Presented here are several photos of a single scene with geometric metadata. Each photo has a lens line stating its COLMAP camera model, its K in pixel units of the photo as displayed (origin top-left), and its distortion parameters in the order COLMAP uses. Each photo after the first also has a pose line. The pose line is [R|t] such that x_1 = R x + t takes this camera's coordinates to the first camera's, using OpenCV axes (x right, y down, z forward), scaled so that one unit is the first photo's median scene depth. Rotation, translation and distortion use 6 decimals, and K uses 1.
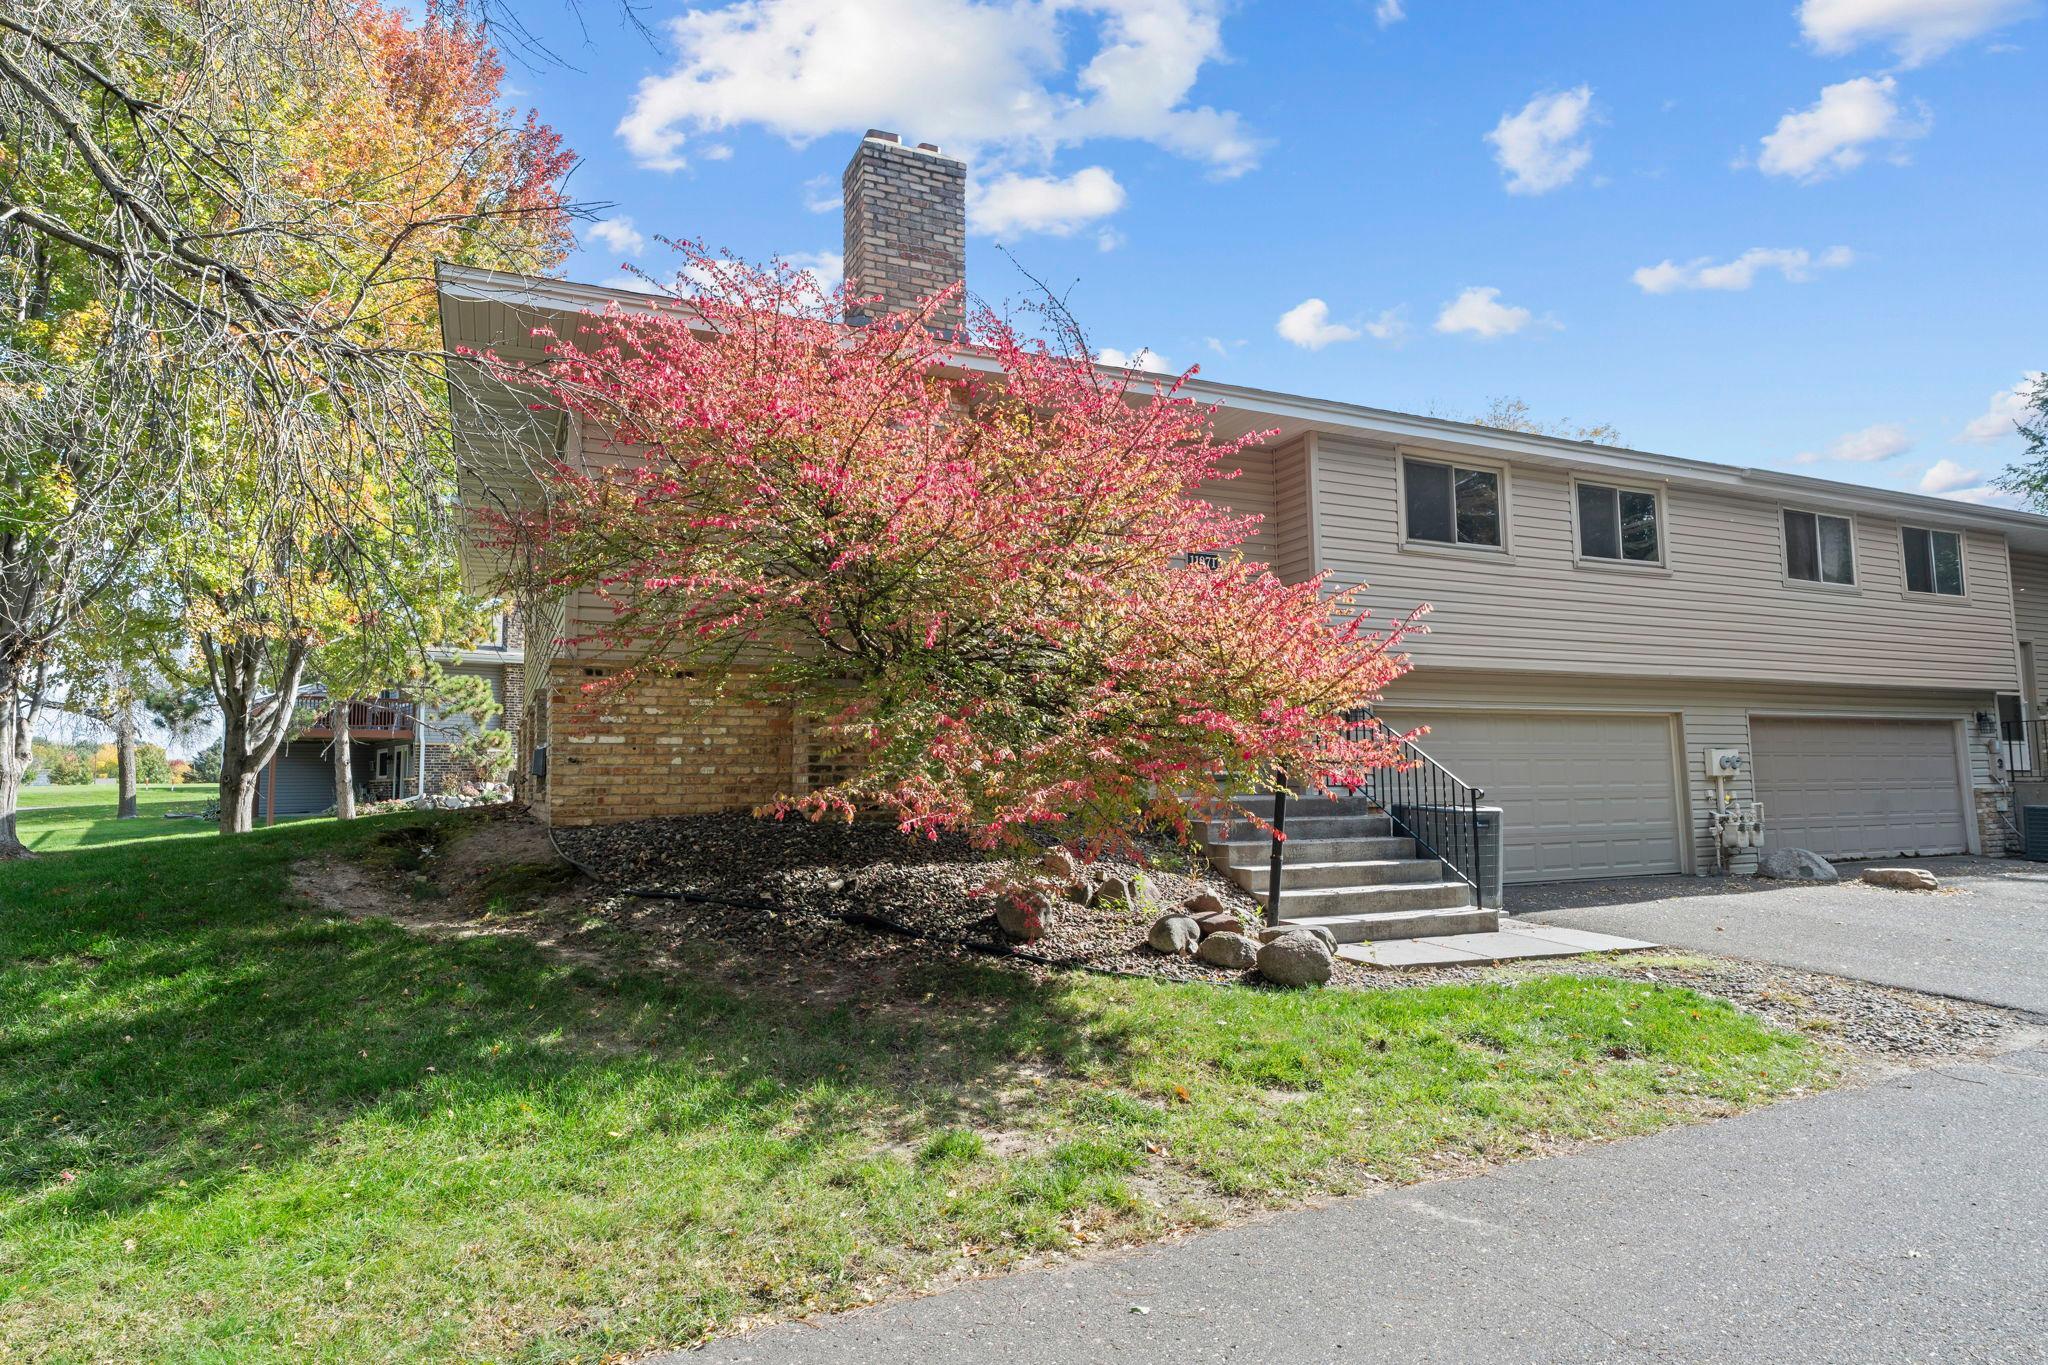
lens RADIAL K [[1130.7, 0, 1024.0], [0, 1130.7, 682.5], [0, 0, 1]] dist [0.000423, 0.000280]
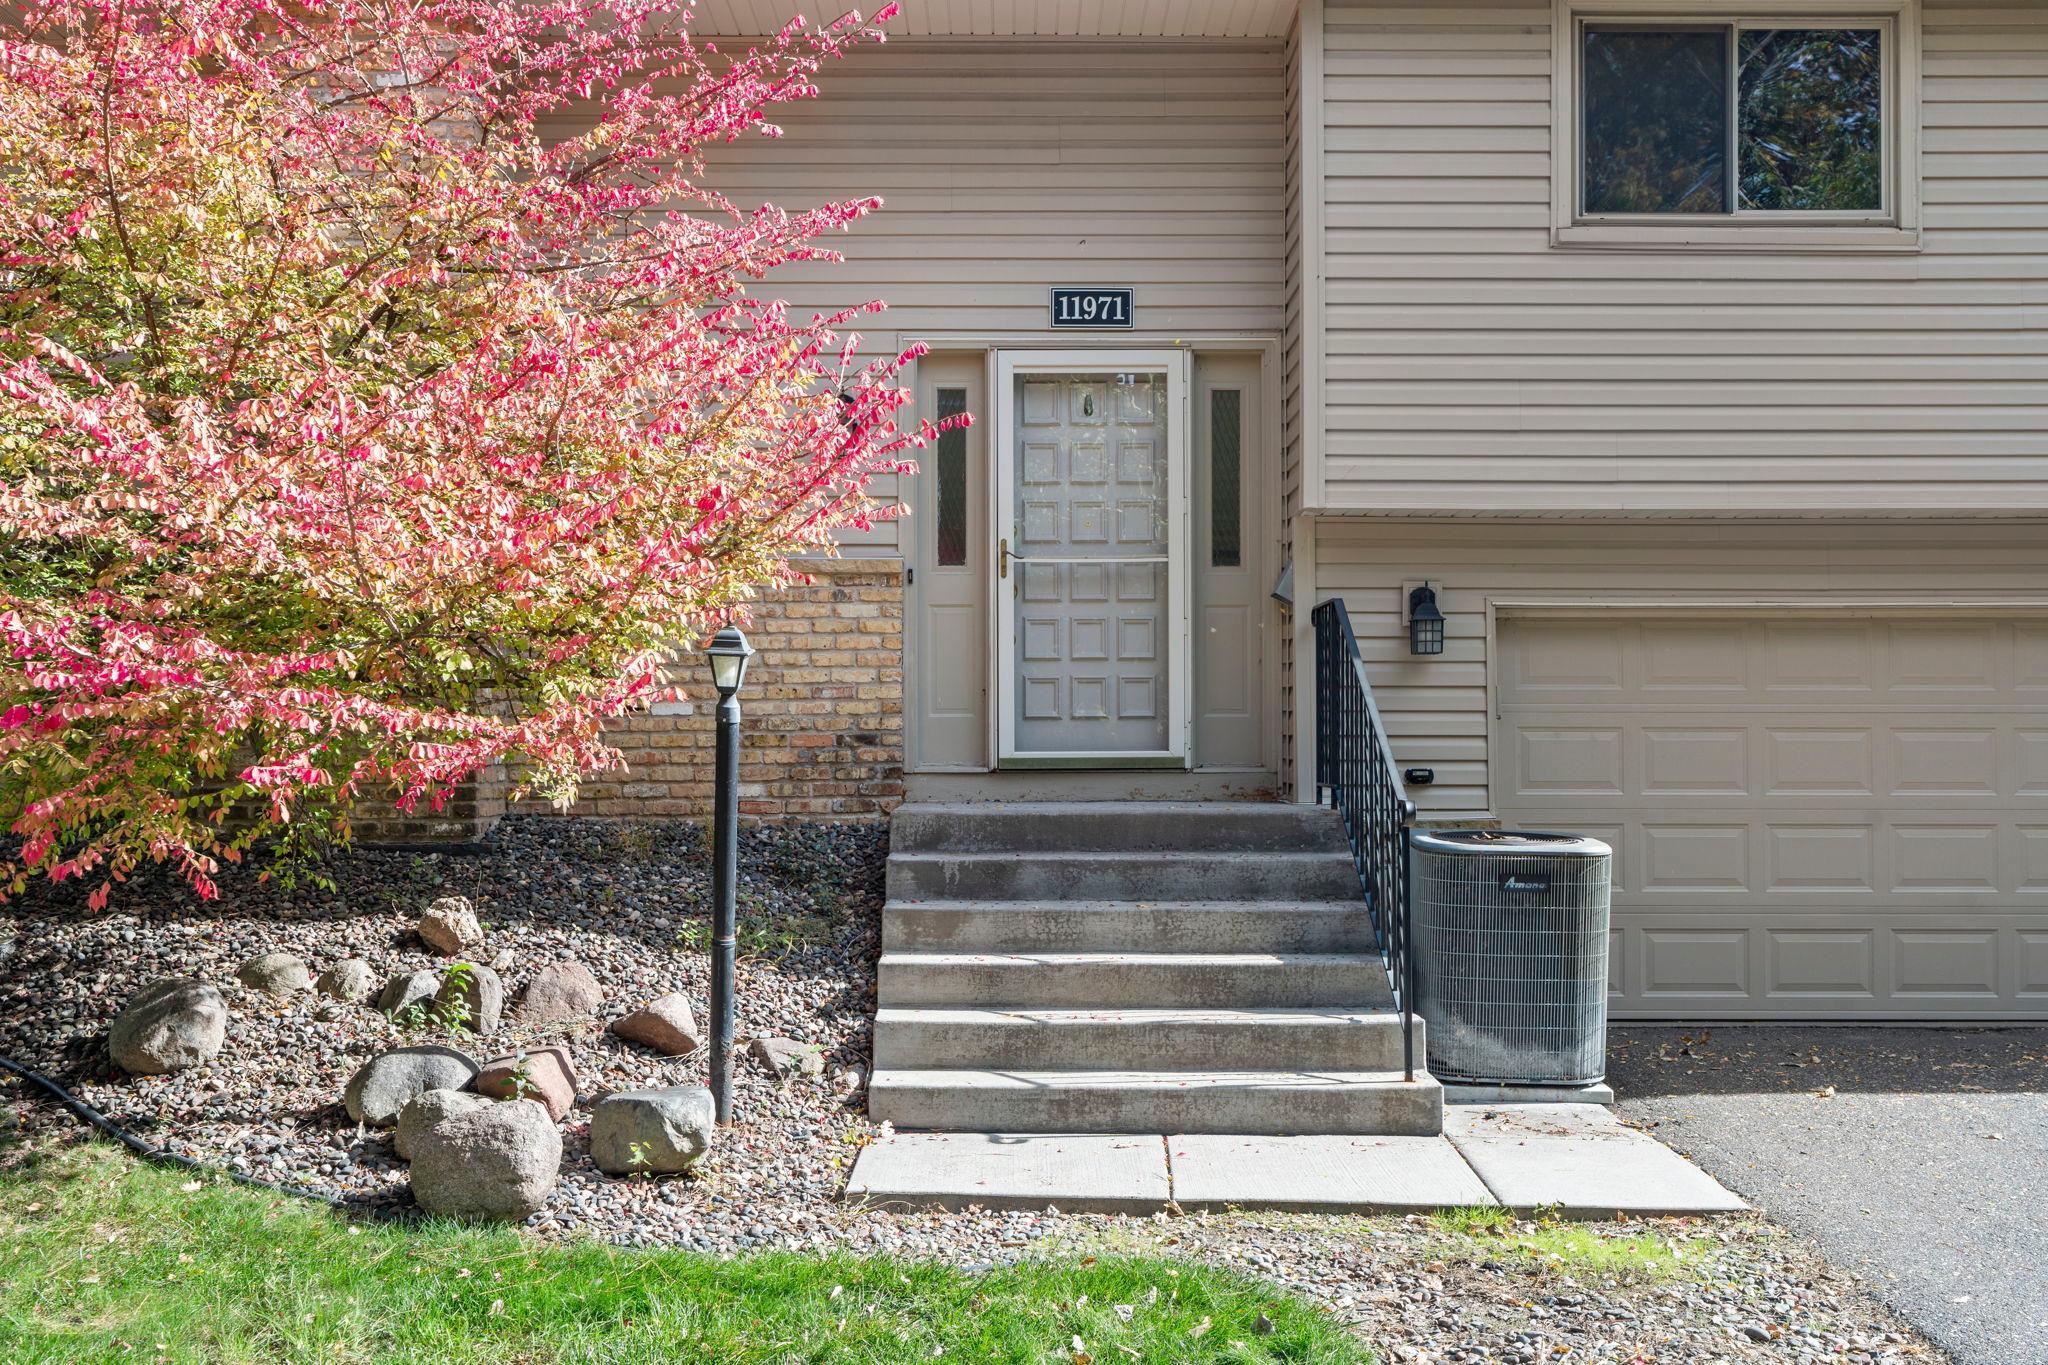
lens RADIAL K [[2008.6, 0, 1022.5], [0, 2008.6, 743.8], [0, 0, 1]] dist [0.003594, 0.007758]
pose [[0.917526, 0.004214, -0.397654, 0.562420], [0.026919, 0.996992, 0.072676, 0.015125], [0.396765, -0.077387, 0.914652, 0.254548]]
